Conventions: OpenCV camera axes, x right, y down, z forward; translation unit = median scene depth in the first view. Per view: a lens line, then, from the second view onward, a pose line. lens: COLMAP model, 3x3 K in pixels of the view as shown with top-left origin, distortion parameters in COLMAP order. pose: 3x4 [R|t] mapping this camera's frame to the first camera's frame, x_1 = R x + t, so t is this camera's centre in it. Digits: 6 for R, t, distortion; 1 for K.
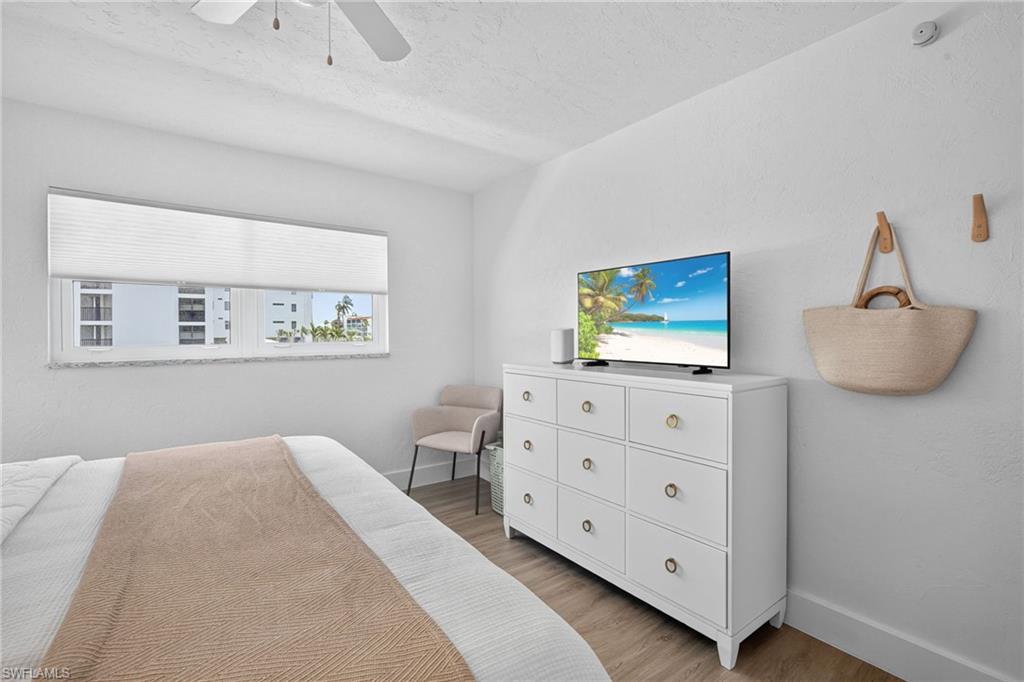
lens RADIAL K [[464.2, 0, 511.5], [0, 464.2, 334.2], [0, 0, 1]] dist [0.014743, 0.000001]
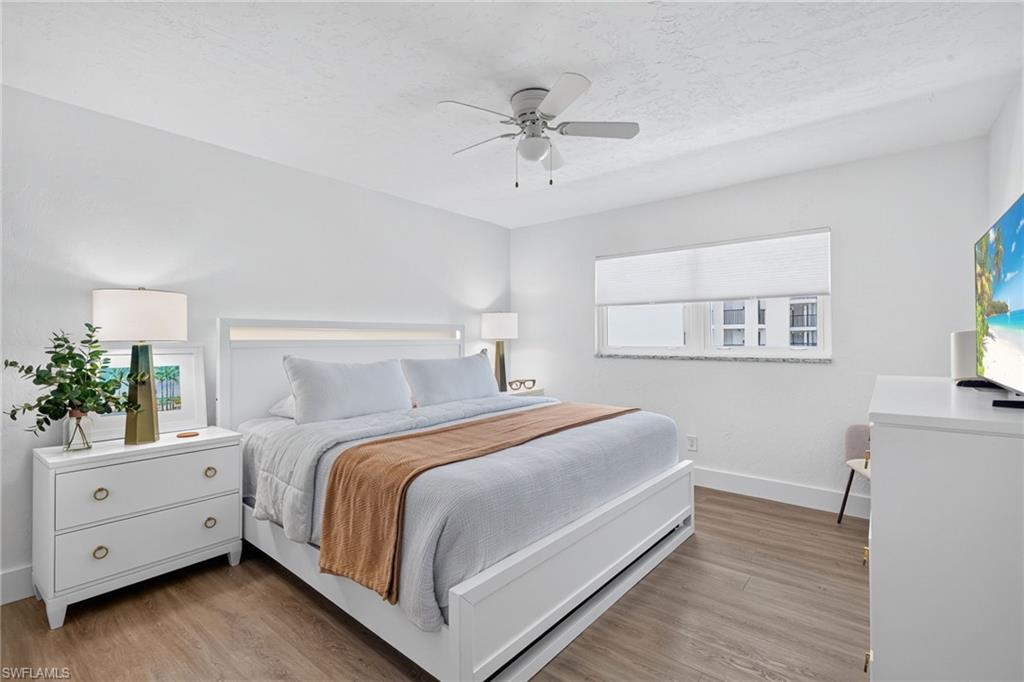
lens RADIAL K [[464.2, 0, 511.5], [0, 464.2, 334.2], [0, 0, 1]] dist [0.014743, 0.000001]
pose [[0.233990, -0.009335, -0.972194, 0.652371], [0.000605, 0.999955, -0.009456, 0.001738], [0.972239, 0.001625, 0.233985, 0.248668]]
